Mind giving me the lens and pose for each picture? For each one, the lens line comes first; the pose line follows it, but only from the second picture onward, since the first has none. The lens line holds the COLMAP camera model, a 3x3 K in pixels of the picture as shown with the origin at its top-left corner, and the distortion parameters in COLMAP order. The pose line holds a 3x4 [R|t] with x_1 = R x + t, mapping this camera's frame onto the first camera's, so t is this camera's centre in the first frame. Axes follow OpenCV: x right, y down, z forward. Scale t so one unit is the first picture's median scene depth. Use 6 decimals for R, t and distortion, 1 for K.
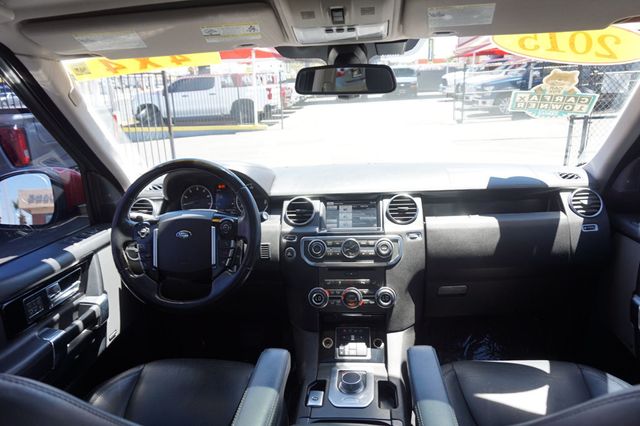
lens RADIAL K [[433.4, 0, 320.0], [0, 433.4, 213.0], [0, 0, 1]] dist [-0.024332, 0.000413]
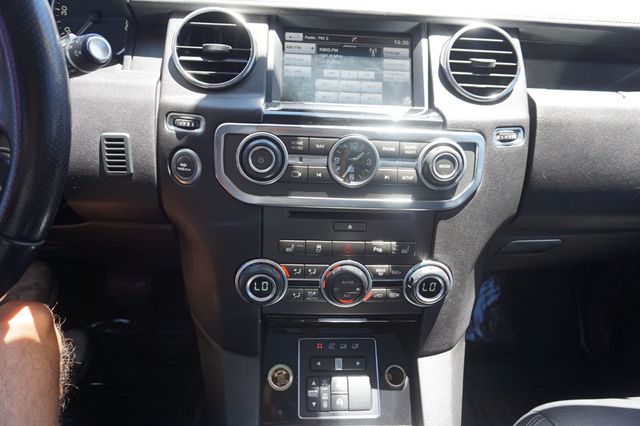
lens RADIAL K [[433.4, 0, 320.0], [0, 433.4, 213.0], [0, 0, 1]] dist [-0.024332, 0.000413]
pose [[0.983227, 0.014098, 0.181842, -0.023652], [-0.063549, 0.961011, 0.269108, 0.026226], [-0.170959, -0.276150, 0.945788, 0.634474]]
